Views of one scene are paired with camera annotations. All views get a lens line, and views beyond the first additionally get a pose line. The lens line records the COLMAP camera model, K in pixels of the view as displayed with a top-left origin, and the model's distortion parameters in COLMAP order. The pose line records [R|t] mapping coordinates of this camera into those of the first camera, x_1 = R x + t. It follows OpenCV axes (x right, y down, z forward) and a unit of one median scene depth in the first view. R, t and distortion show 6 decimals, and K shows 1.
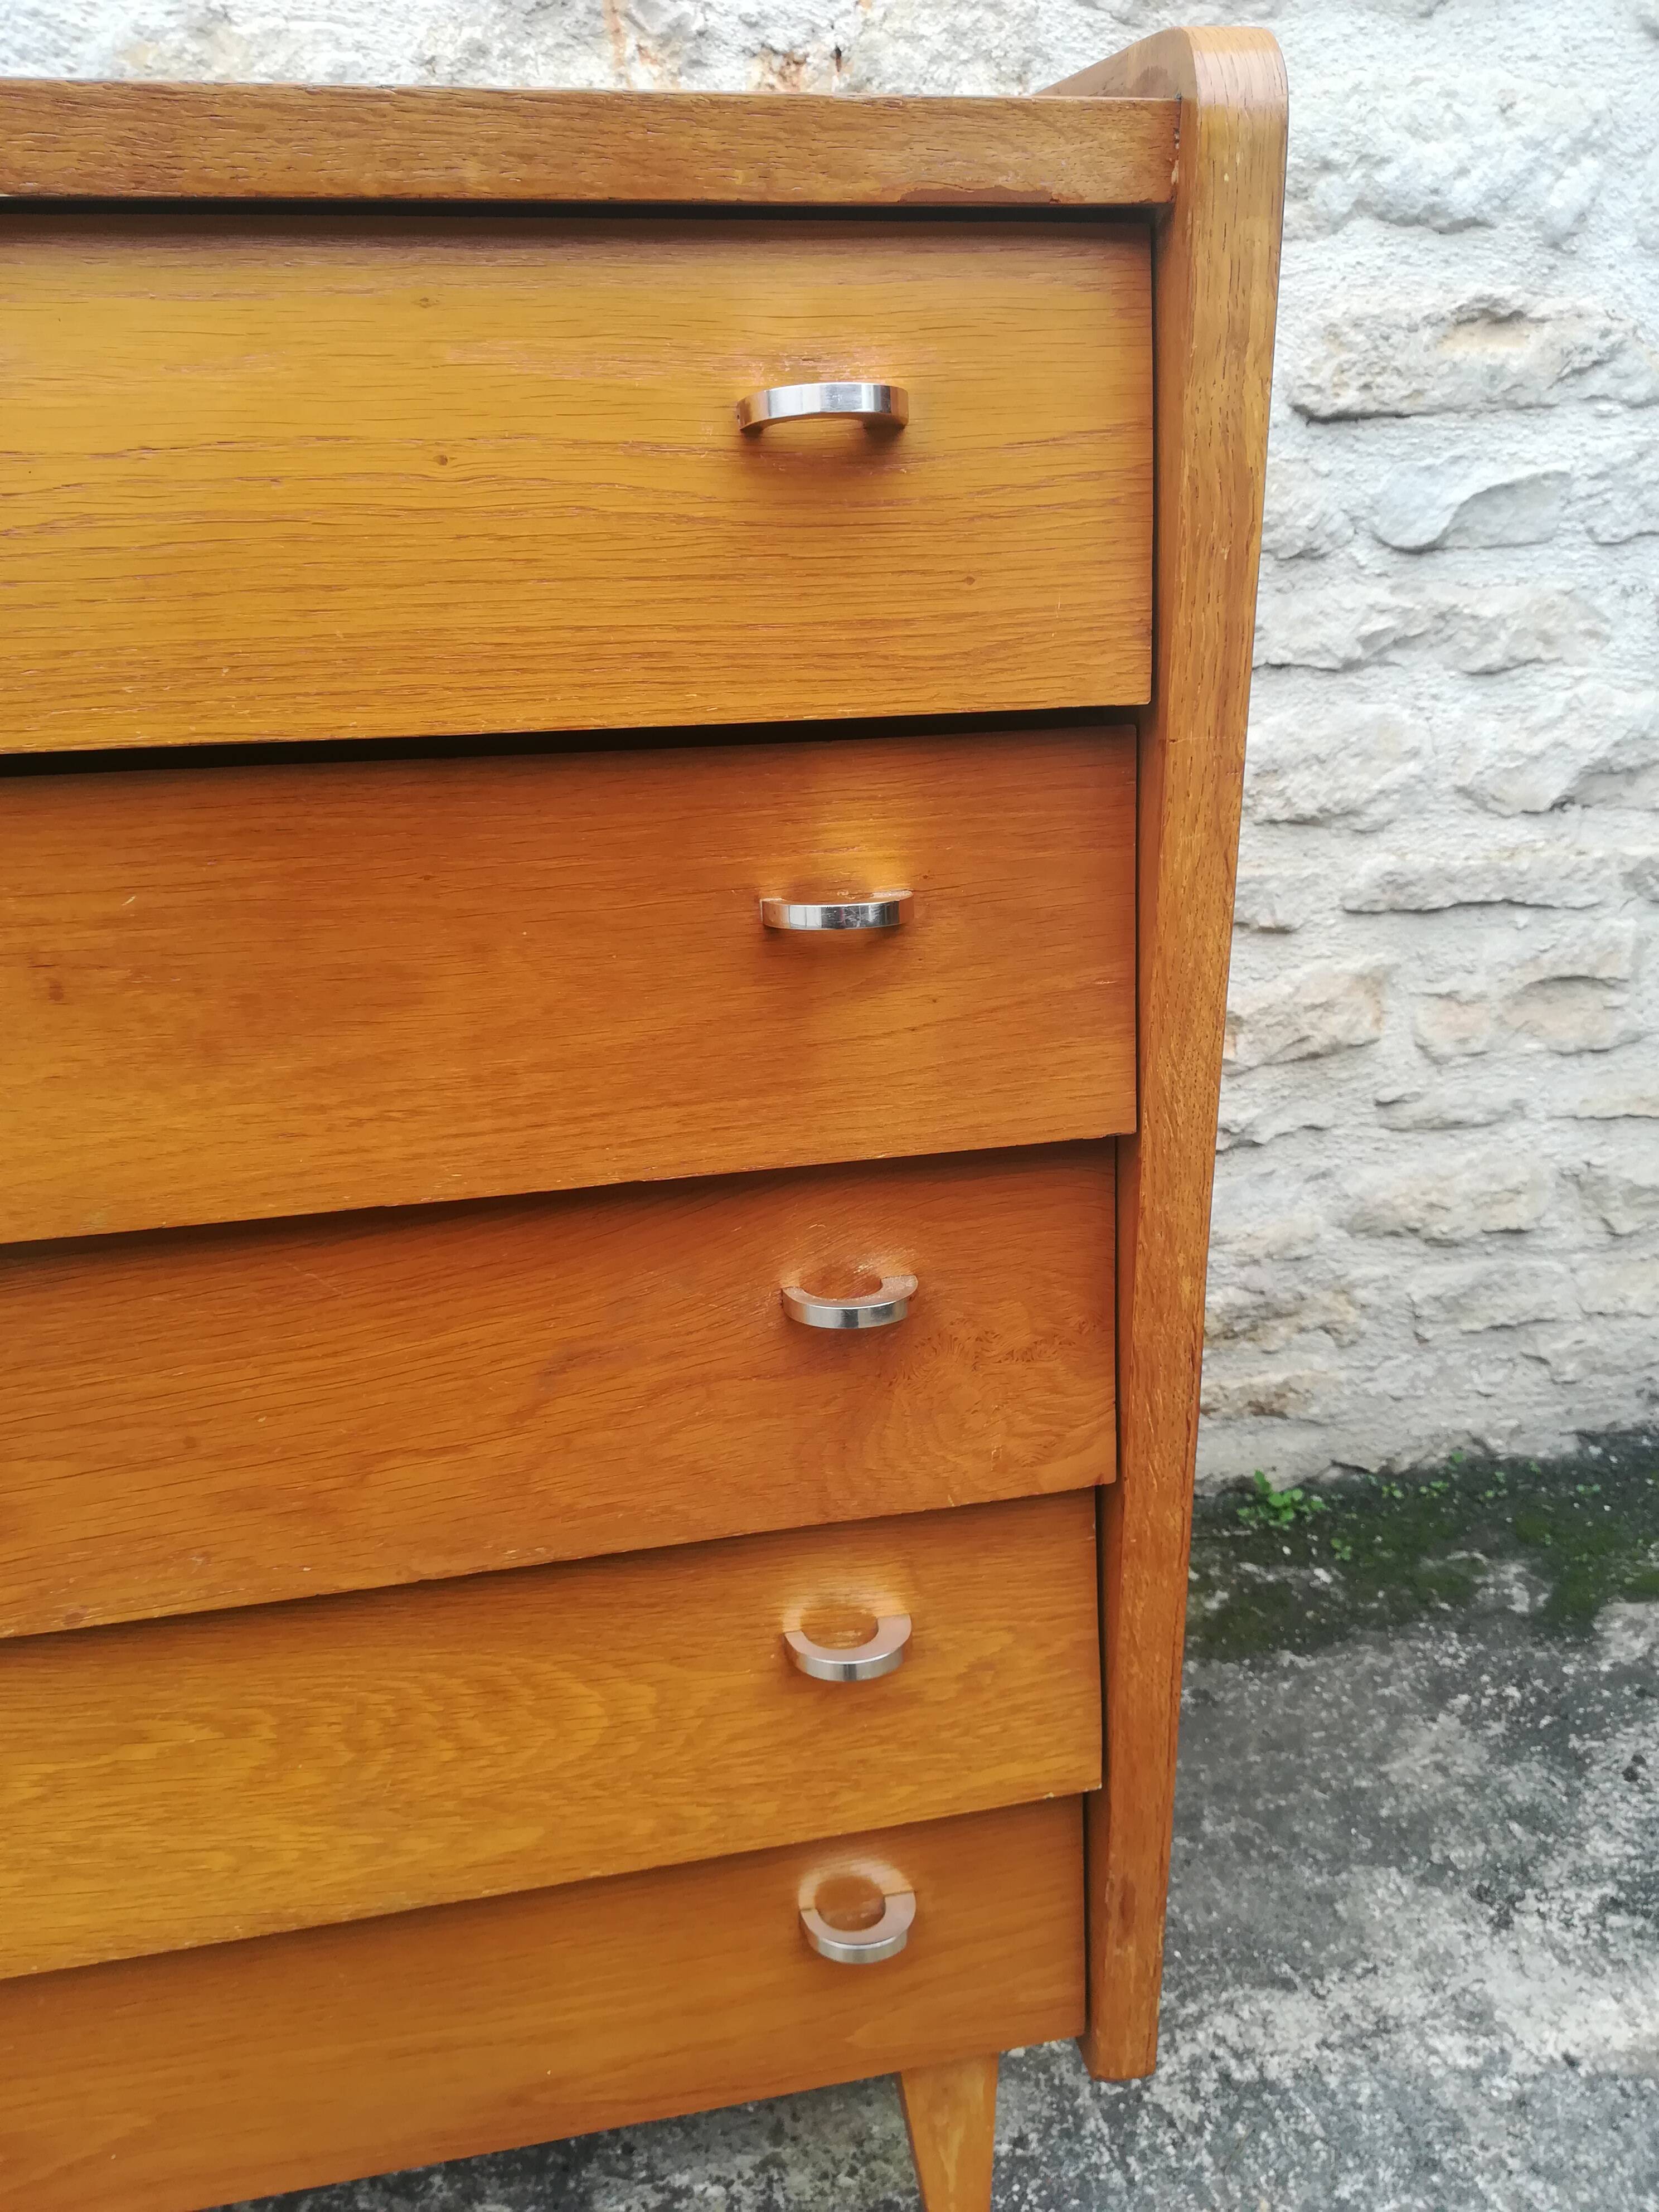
lens RADIAL K [[1734.6, 0, 818.7], [0, 1734.6, 1106.1], [0, 0, 1]] dist [0.045763, -0.073632]
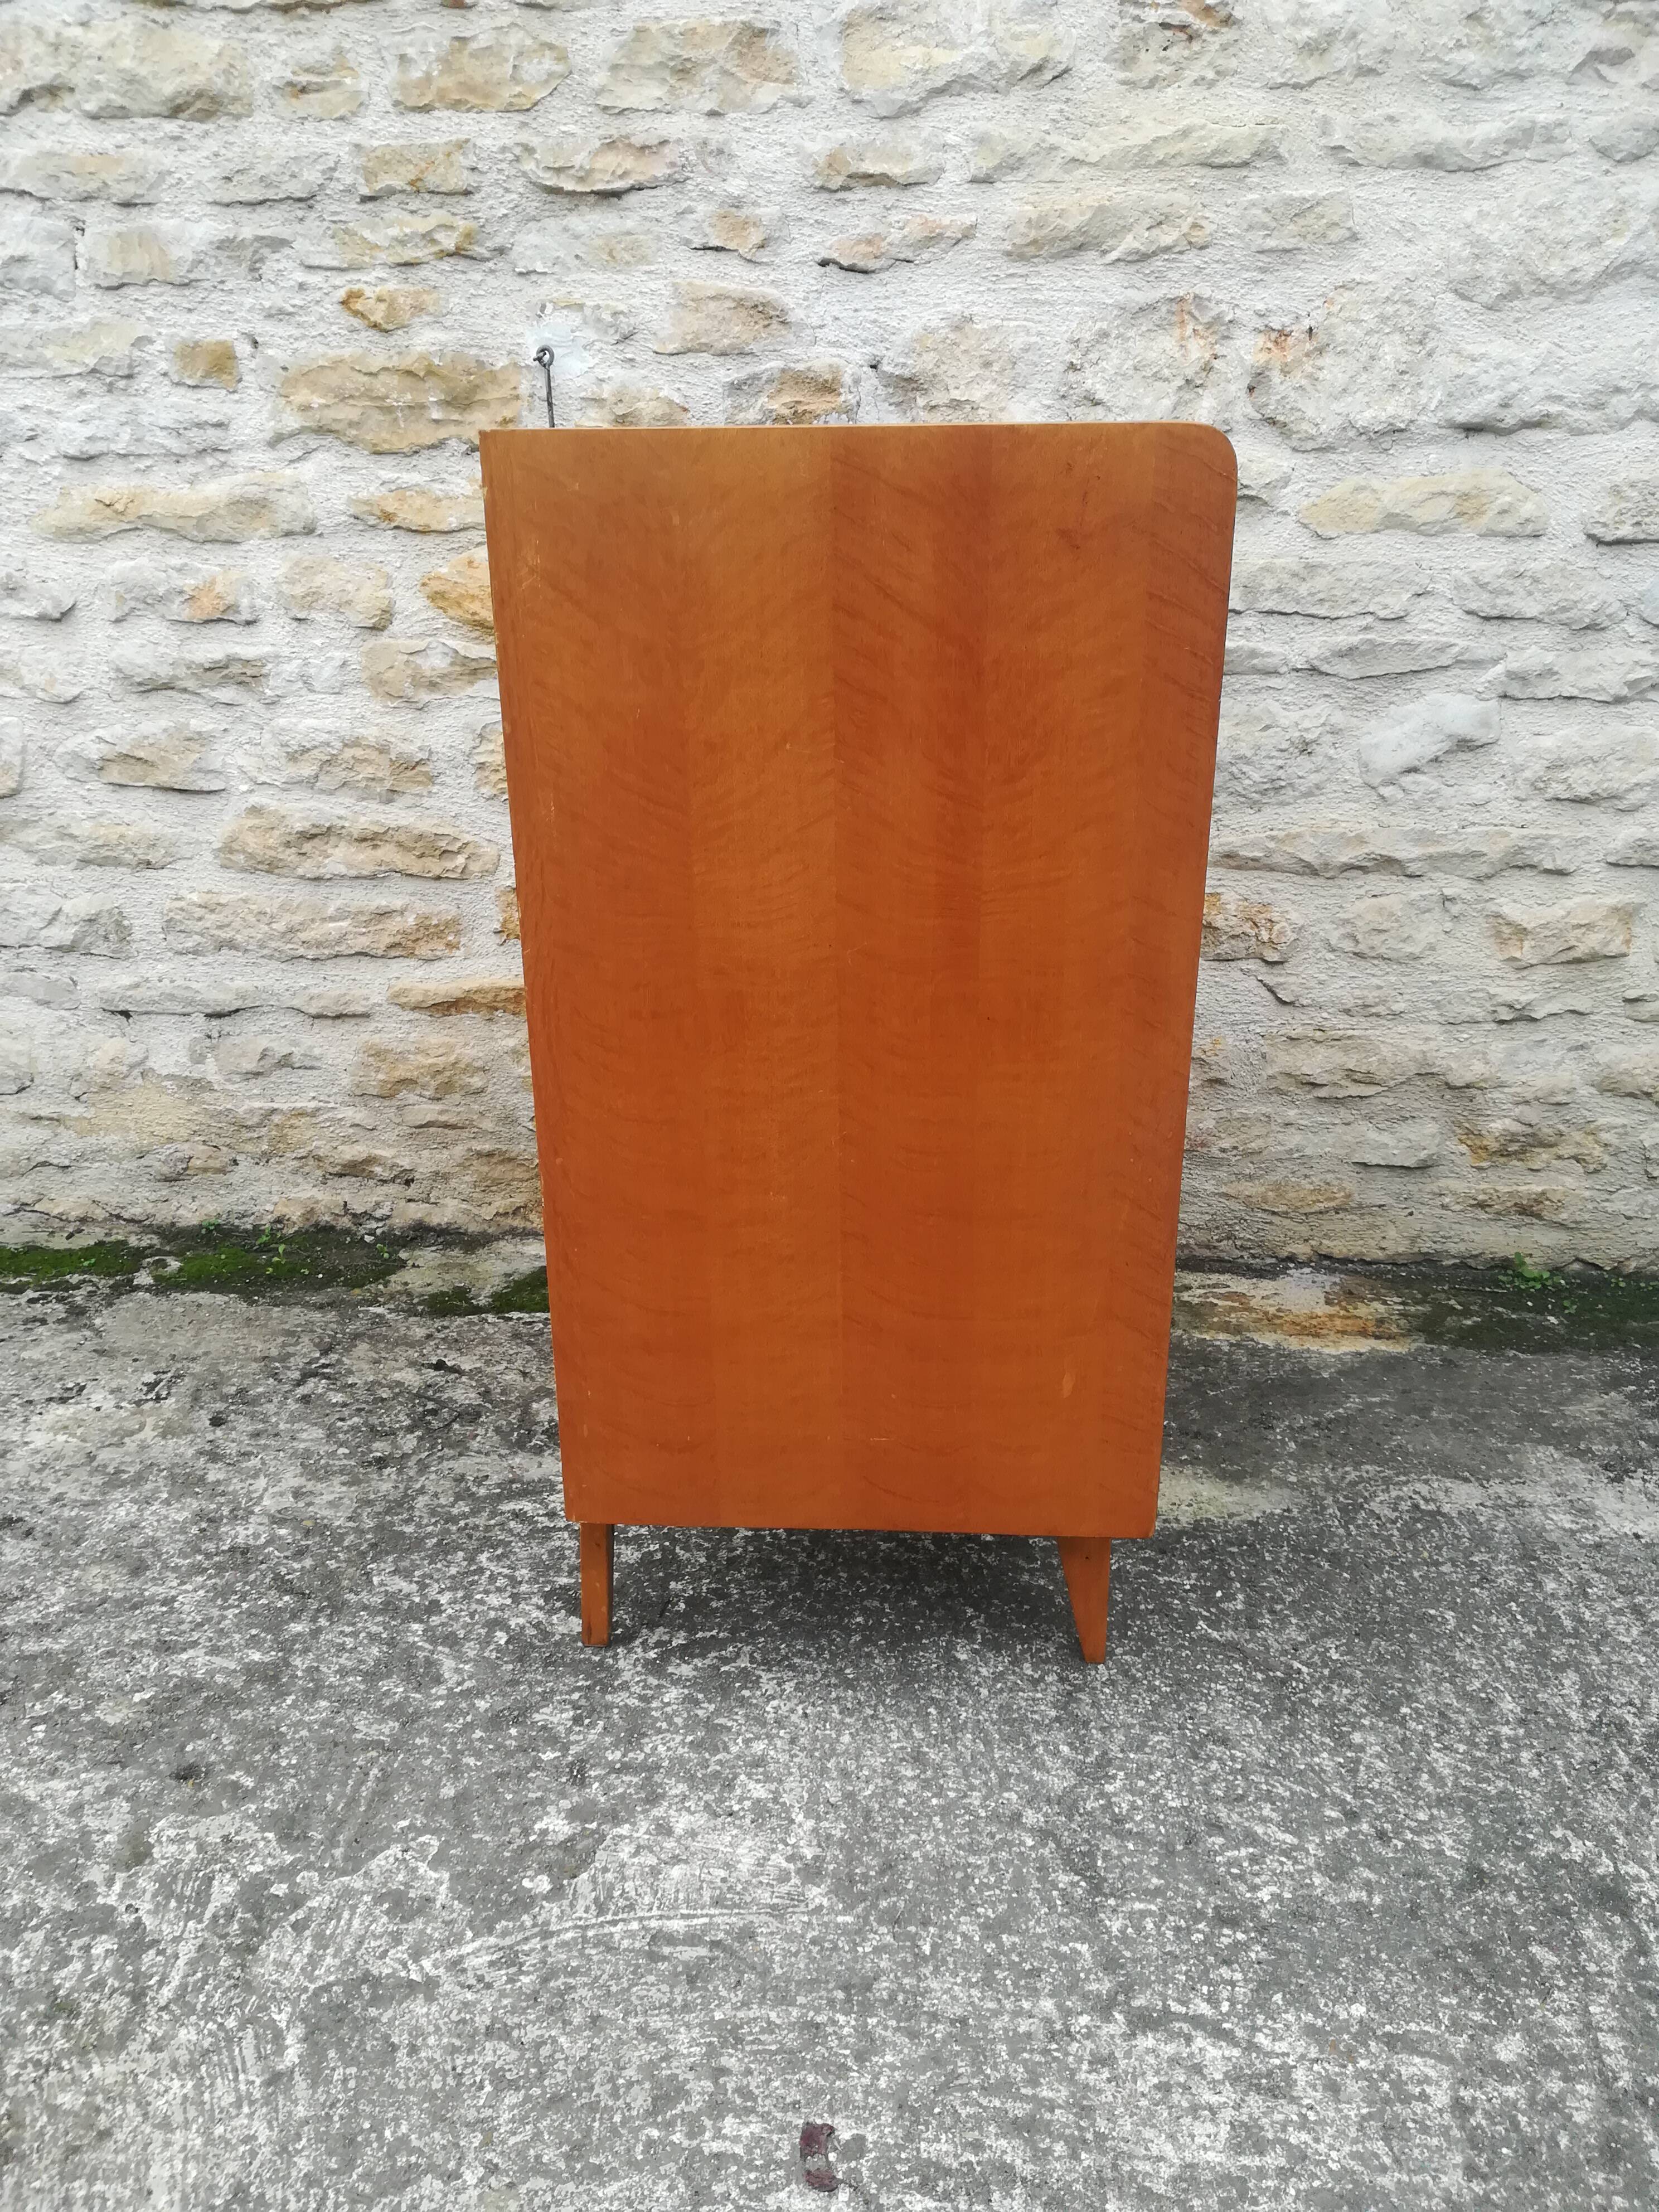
lens RADIAL K [[1734.6, 0, 806.7], [0, 1734.6, 1107.5], [0, 0, 1]] dist [0.045763, -0.073632]
pose [[0.965303, 0.103679, -0.239667, 0.022045], [-0.107800, 0.994164, -0.004112, 0.211043], [0.237842, 0.029805, 0.970846, -0.732352]]
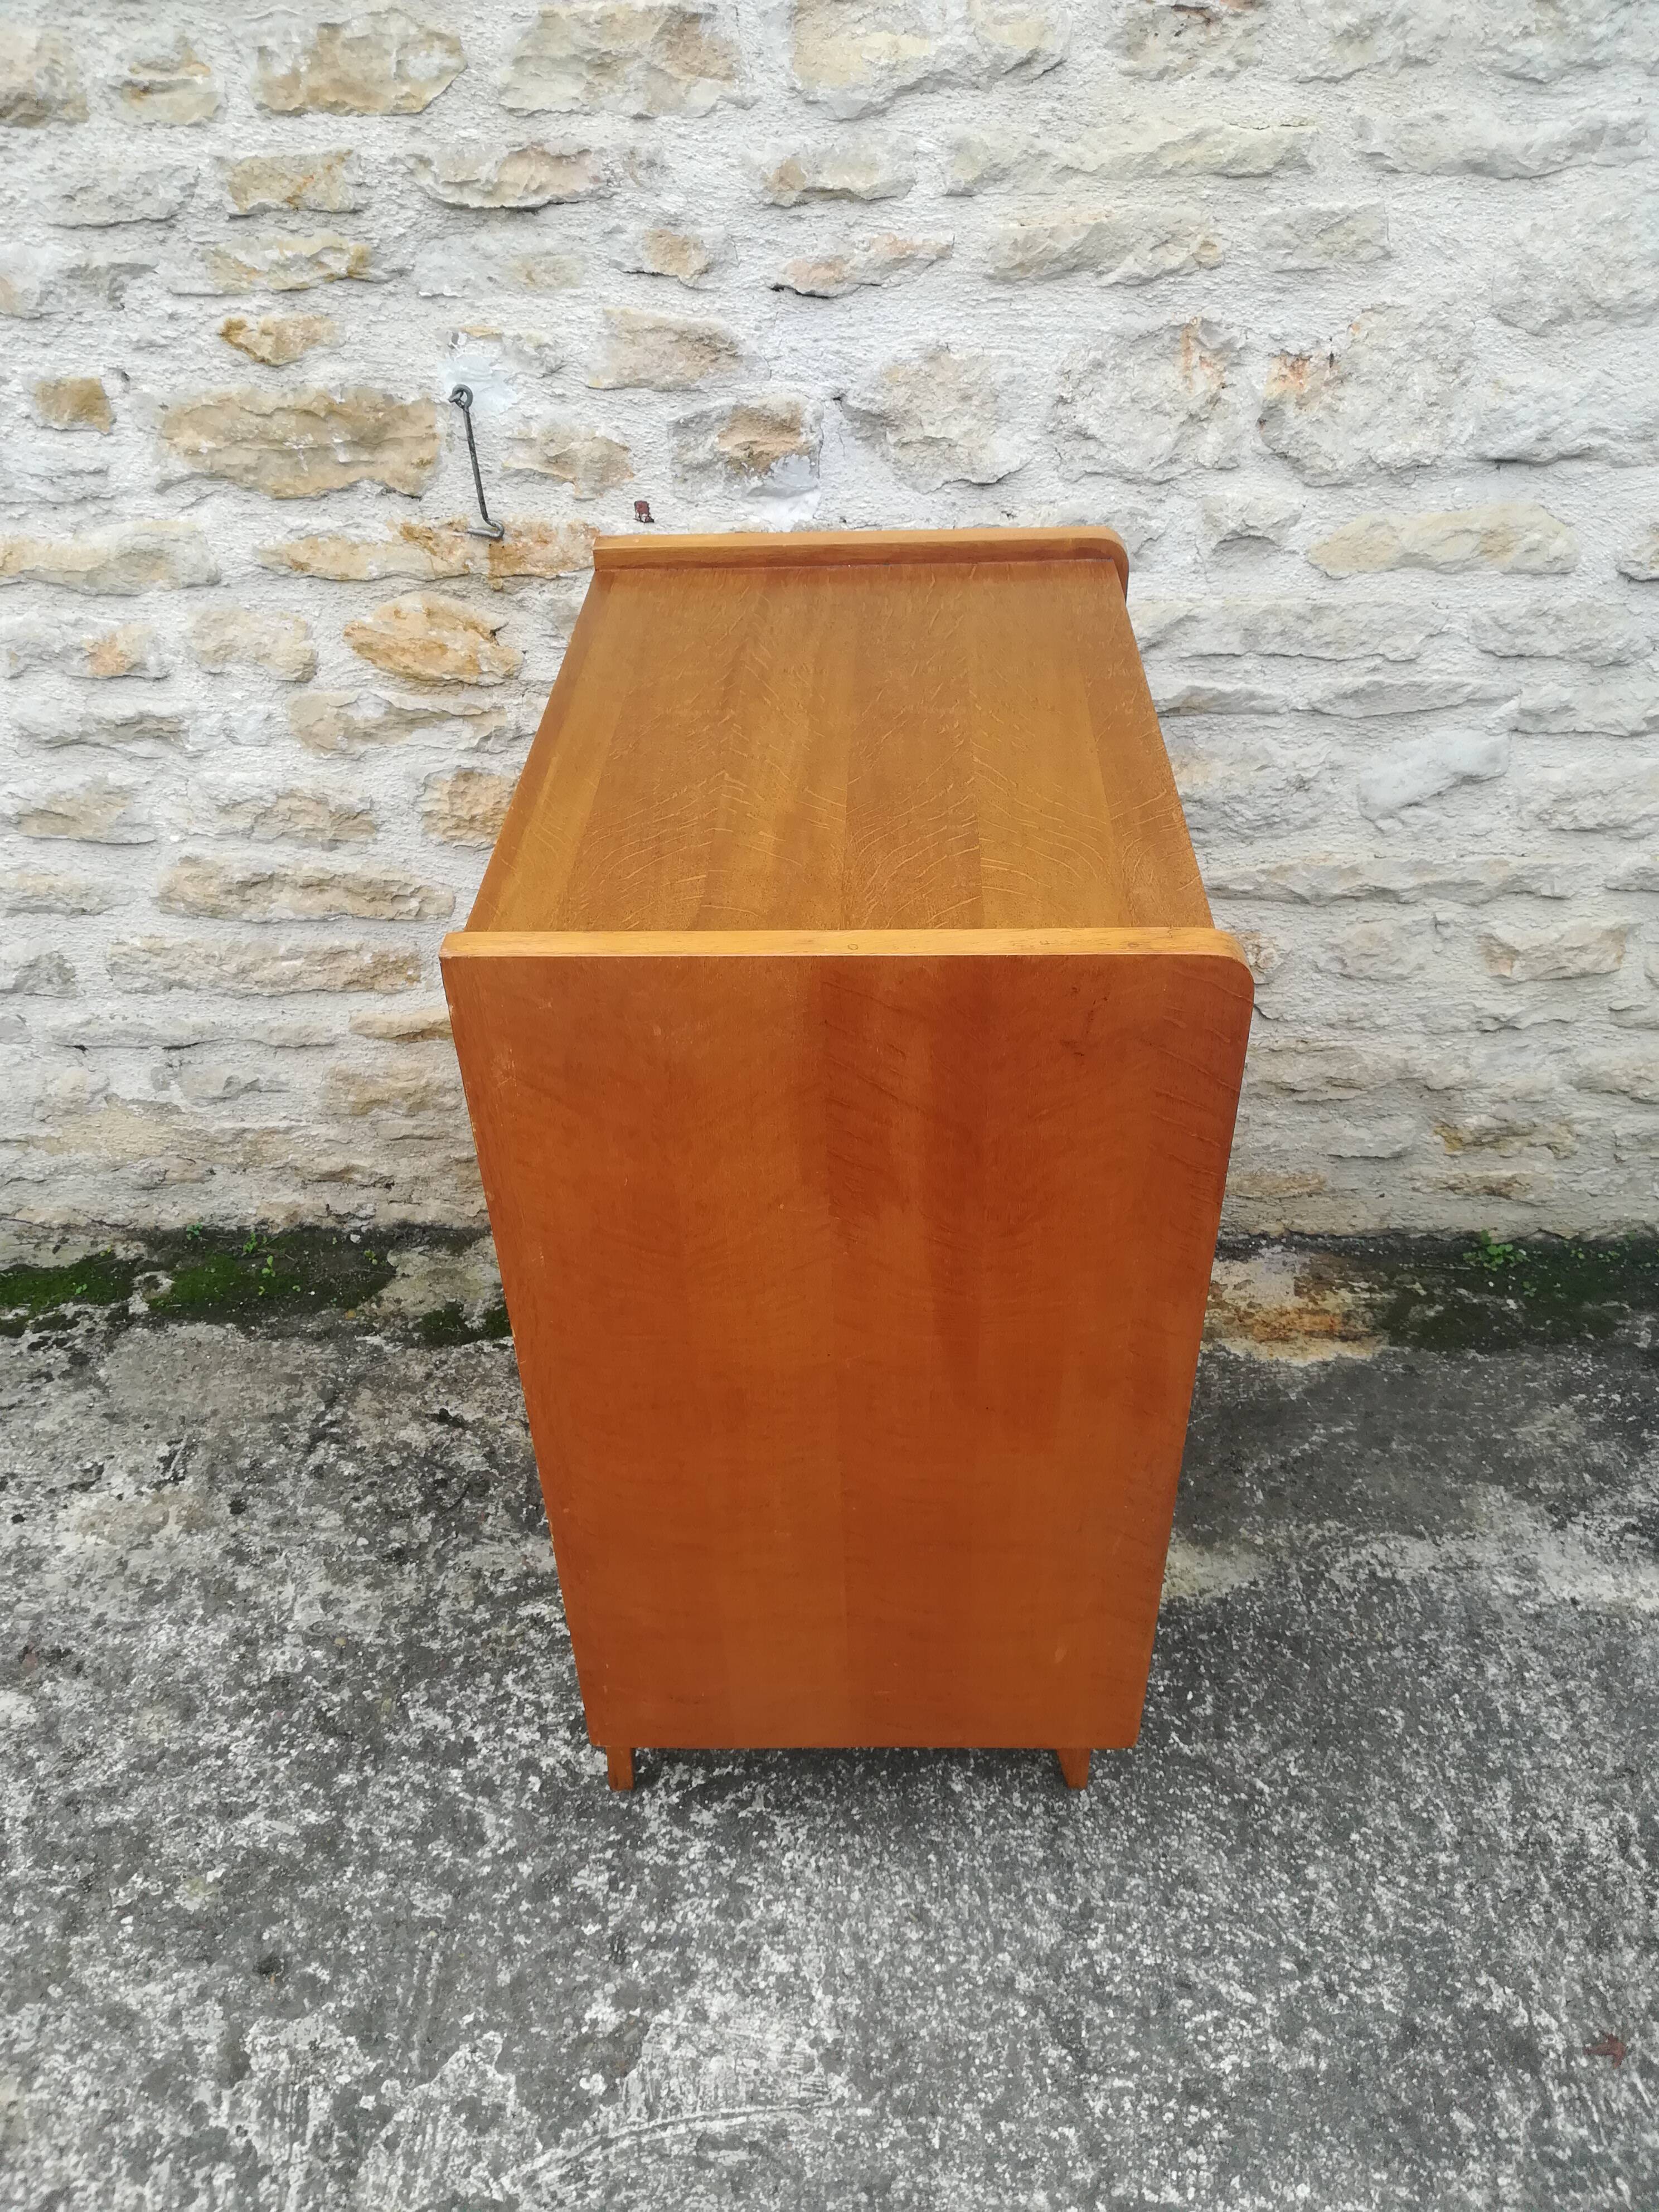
lens RADIAL K [[1734.6, 0, 805.9], [0, 1734.6, 1112.2], [0, 0, 1]] dist [0.045763, -0.073632]
pose [[0.974793, 0.128556, -0.182349, -0.069480], [-0.075466, 0.959118, 0.272758, -0.330853], [0.209959, -0.252122, 0.944644, -0.666309]]
